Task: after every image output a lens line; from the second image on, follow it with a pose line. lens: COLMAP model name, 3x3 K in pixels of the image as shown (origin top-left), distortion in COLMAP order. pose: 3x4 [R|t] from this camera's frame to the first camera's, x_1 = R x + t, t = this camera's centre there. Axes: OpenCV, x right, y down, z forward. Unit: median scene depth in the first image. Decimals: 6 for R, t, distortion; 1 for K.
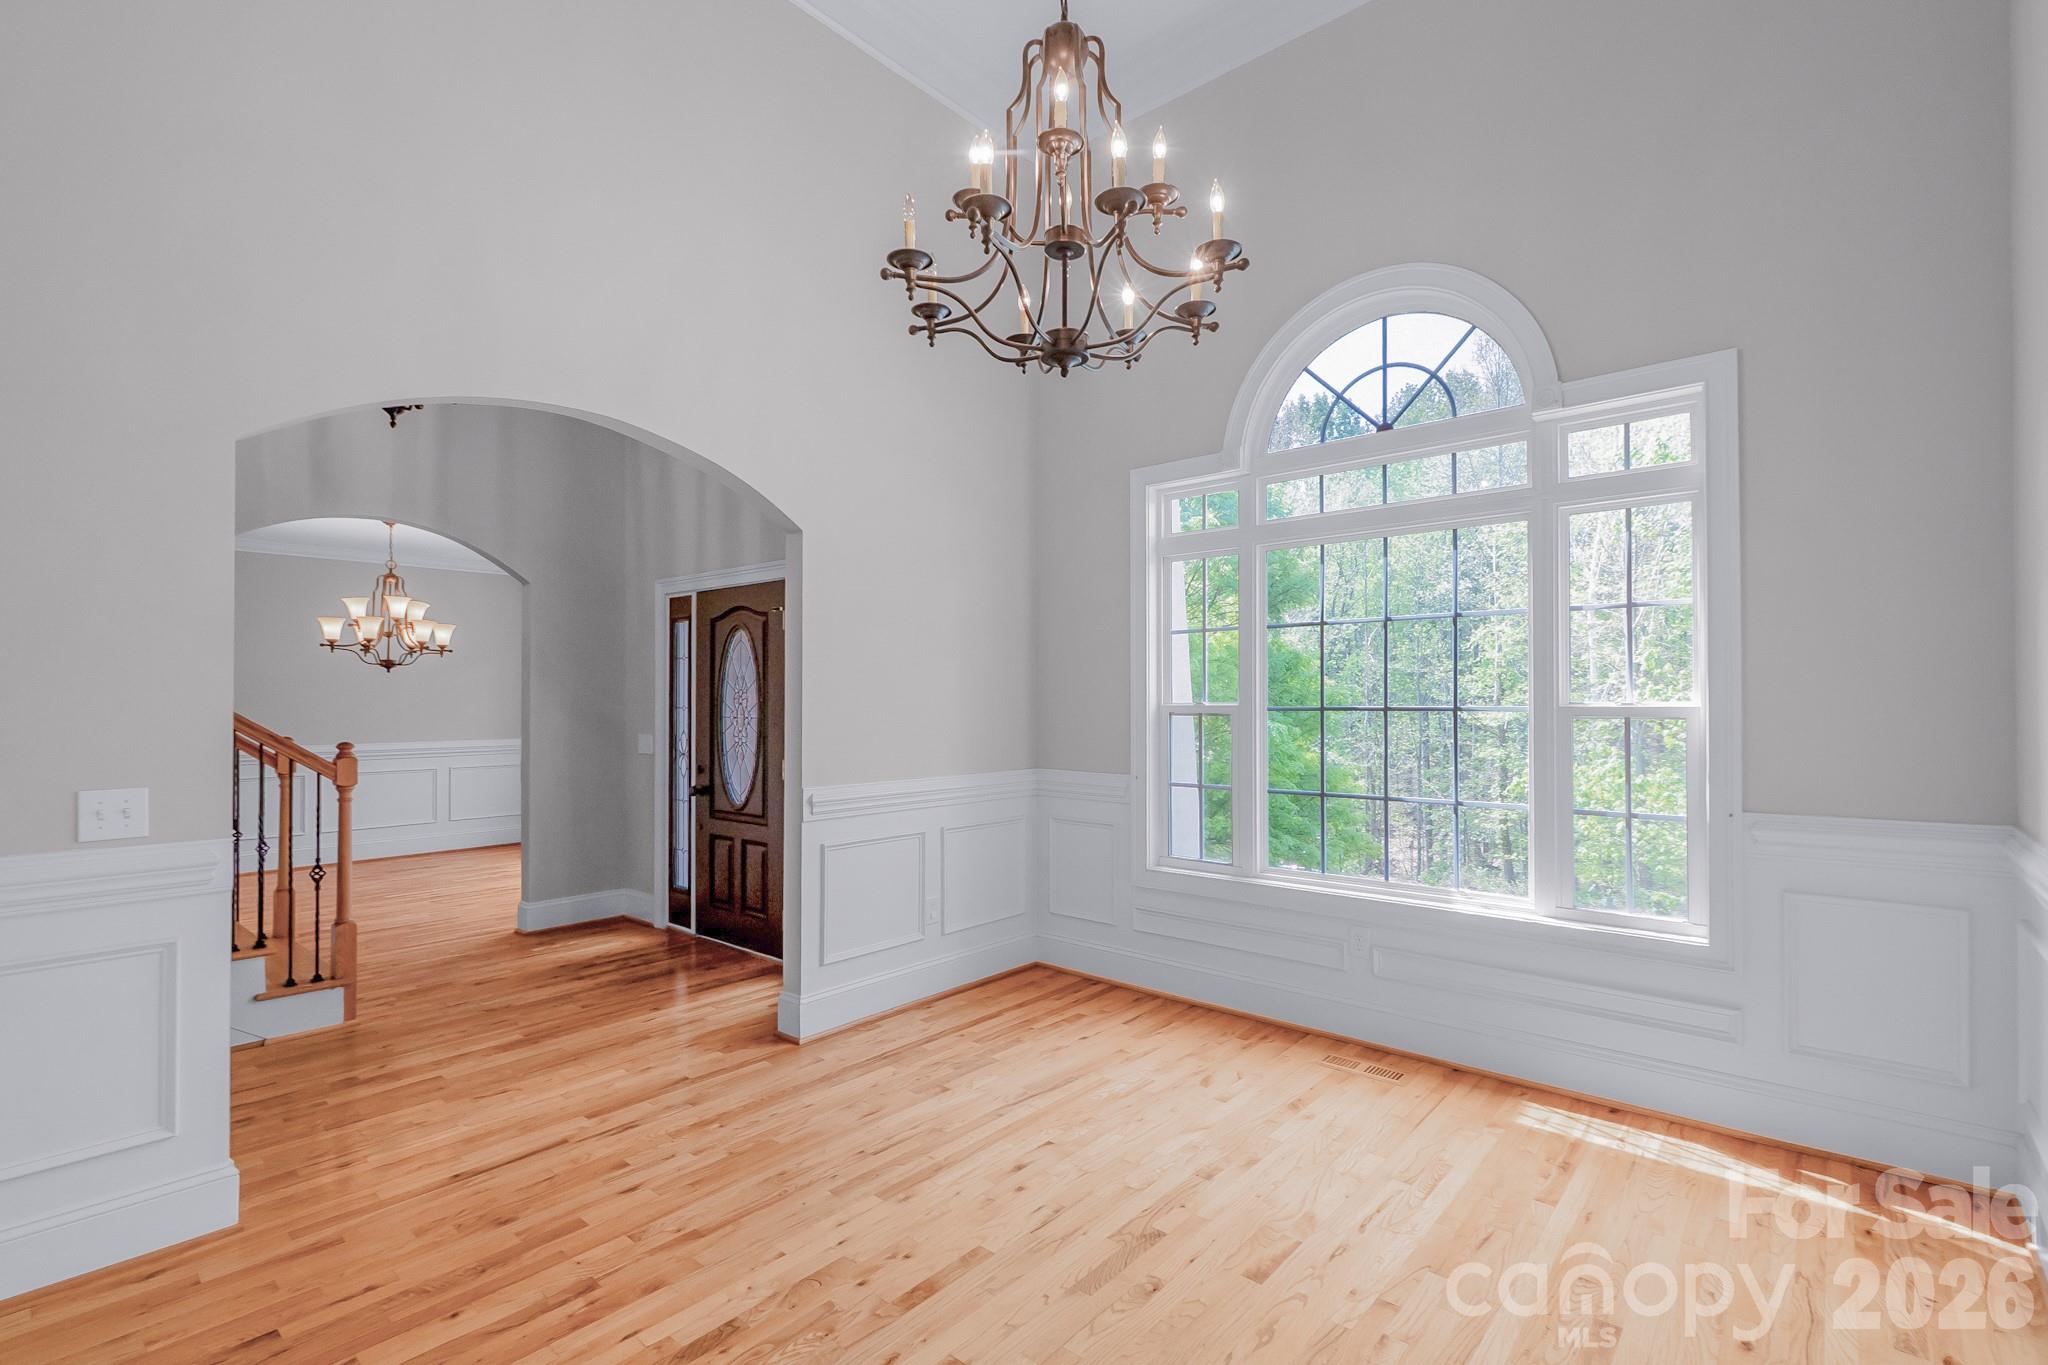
lens RADIAL K [[917.5, 0, 1024.9], [0, 917.5, 693.0], [0, 0, 1]] dist [0.000324, -0.000292]
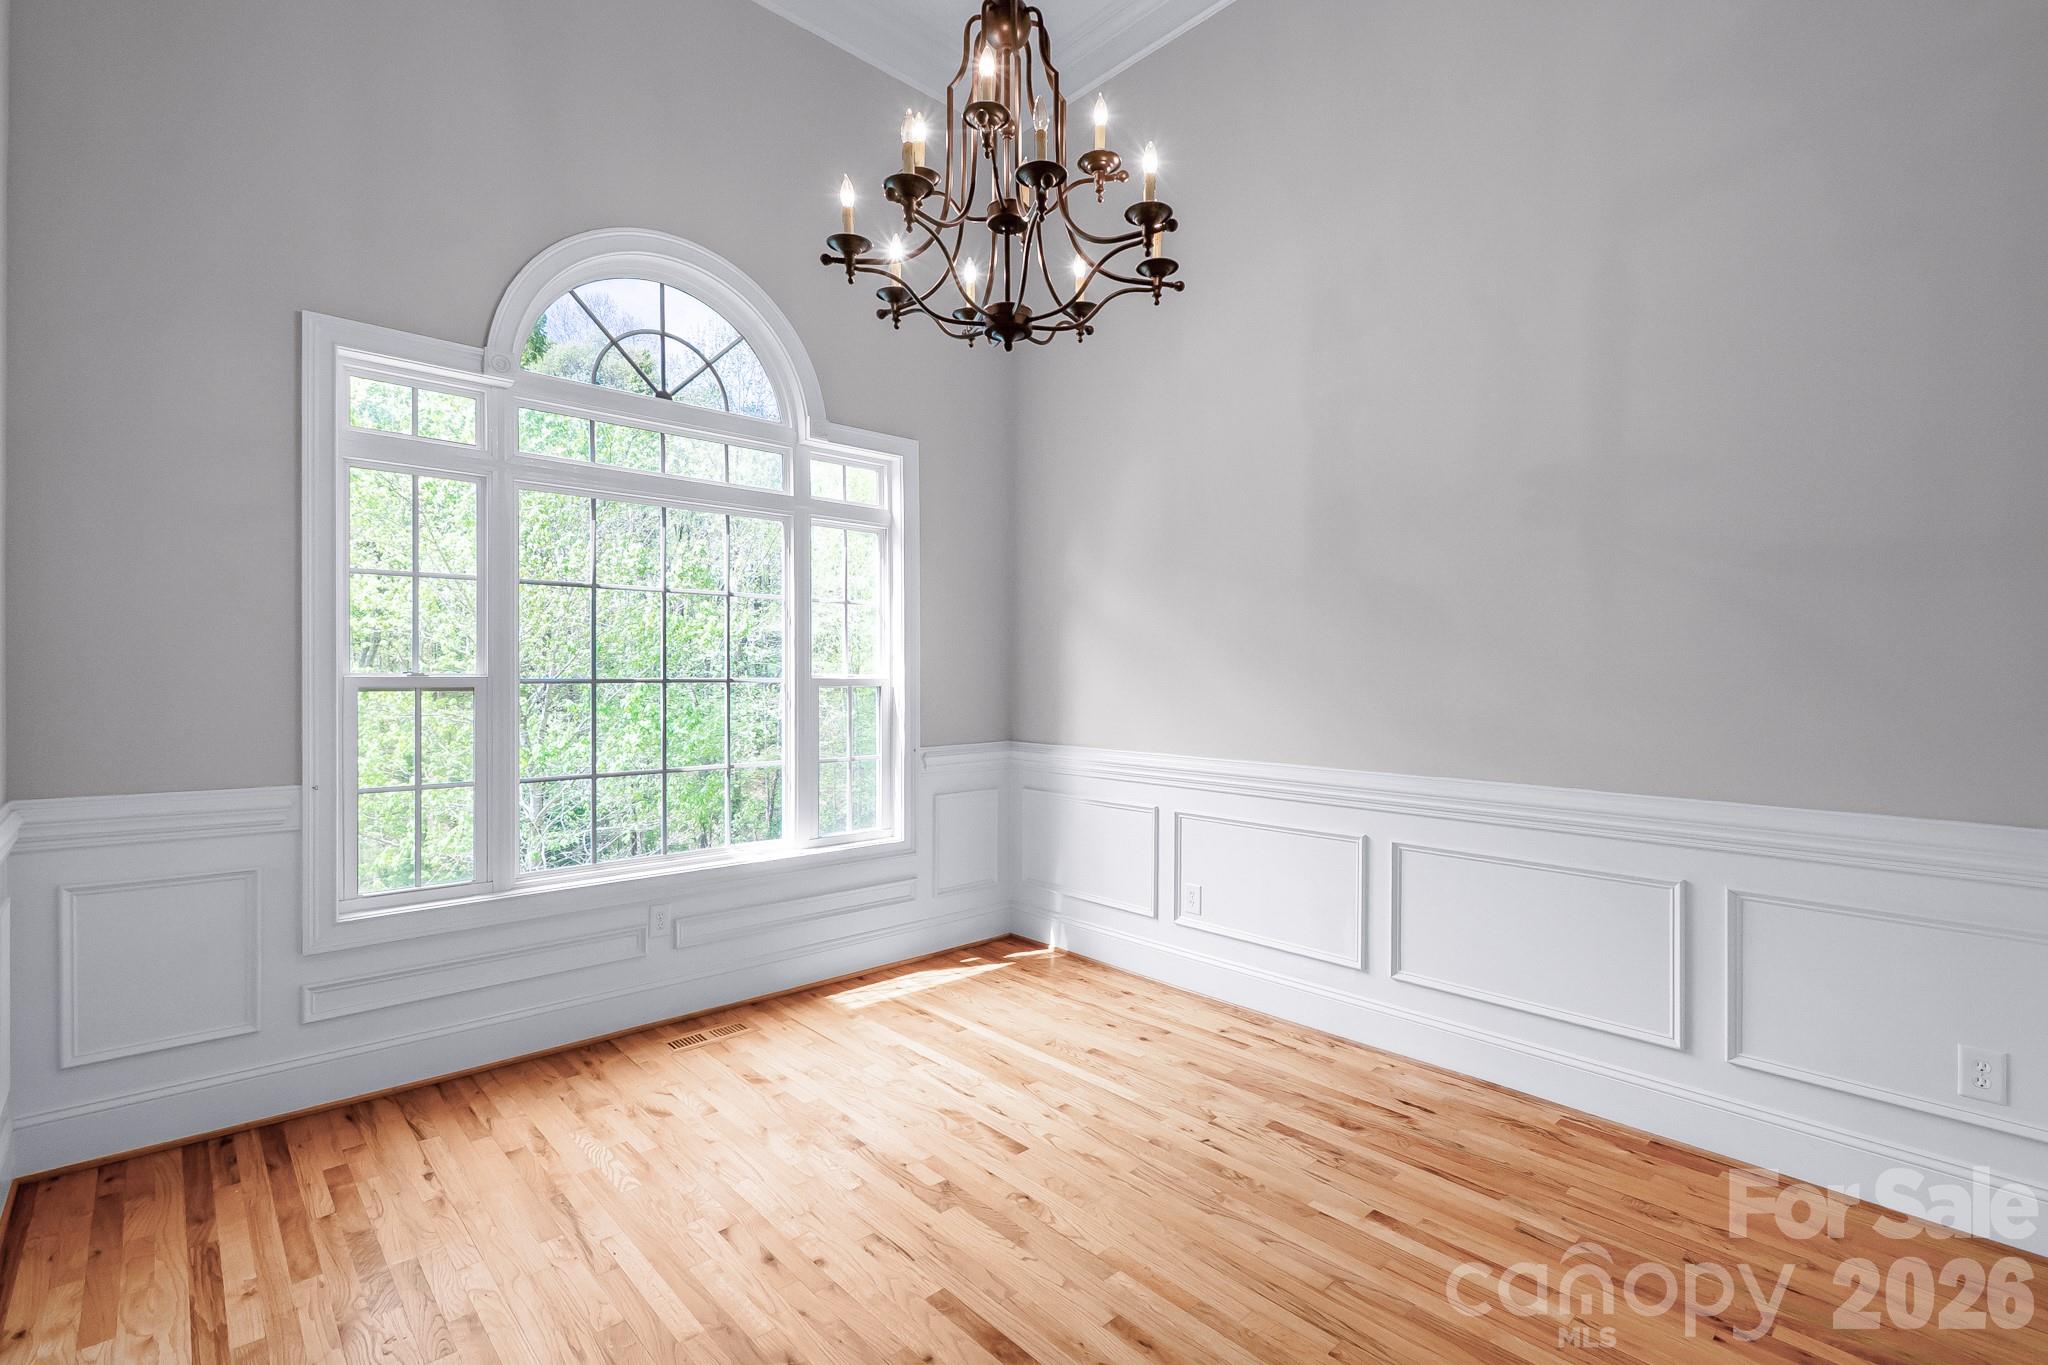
lens RADIAL K [[936.9, 0, 1024.9], [0, 936.9, 671.2], [0, 0, 1]] dist [-0.000516, -0.000462]
pose [[0.106366, 0.005219, 0.994313, -0.657985], [-0.016409, 0.999859, -0.003493, 0.004921], [-0.994192, -0.015944, 0.106437, 0.581374]]
